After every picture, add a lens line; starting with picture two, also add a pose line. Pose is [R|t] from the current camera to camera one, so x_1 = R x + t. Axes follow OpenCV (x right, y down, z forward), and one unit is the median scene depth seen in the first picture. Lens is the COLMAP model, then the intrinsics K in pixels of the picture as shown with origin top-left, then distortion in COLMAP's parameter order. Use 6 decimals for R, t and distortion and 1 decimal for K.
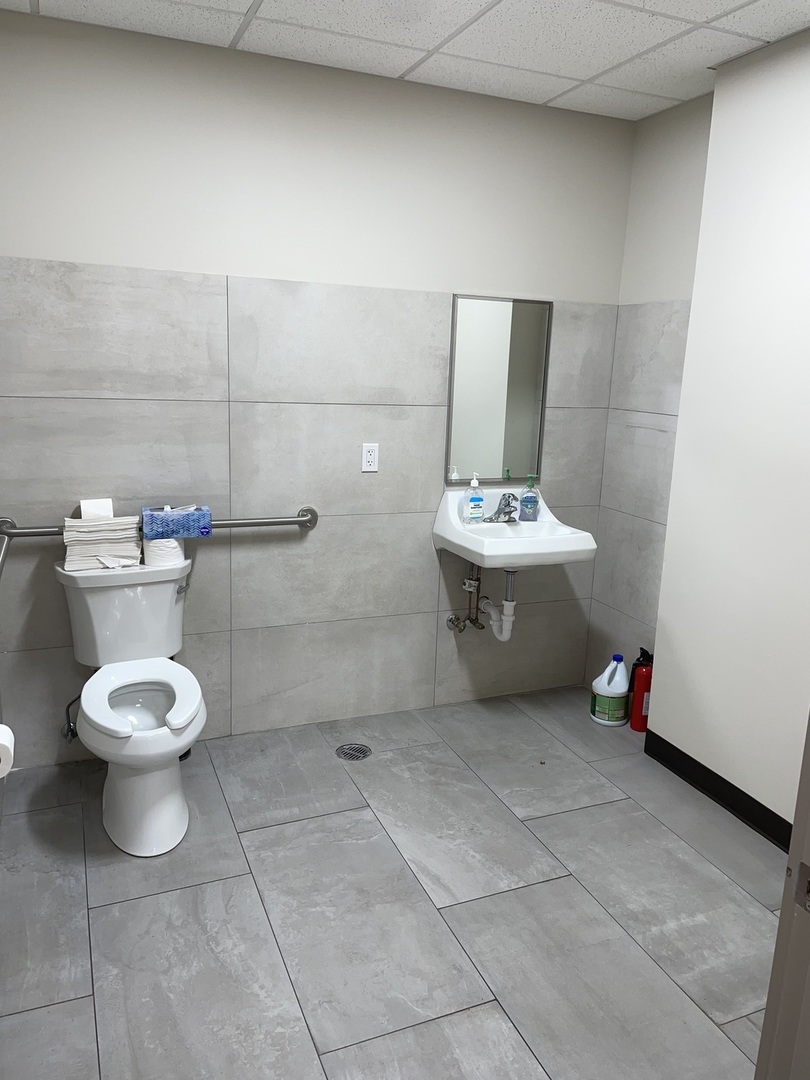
lens RADIAL K [[815.8, 0, 422.0], [0, 815.8, 536.8], [0, 0, 1]] dist [0.080753, -0.132030]
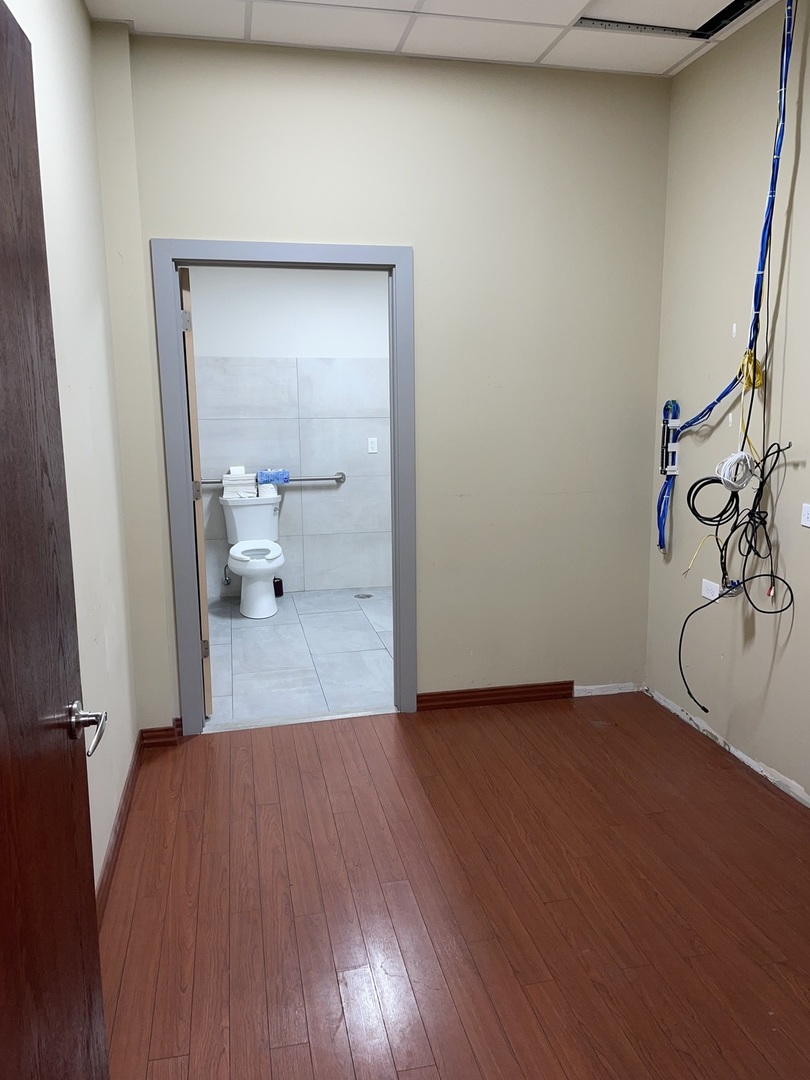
lens RADIAL K [[815.8, 0, 422.0], [0, 815.8, 536.8], [0, 0, 1]] dist [0.080753, -0.132030]
pose [[0.983758, -0.016635, -0.178727, 0.441415], [0.008336, 0.998856, -0.047085, 0.236342], [0.179306, 0.044831, 0.982771, -0.968523]]
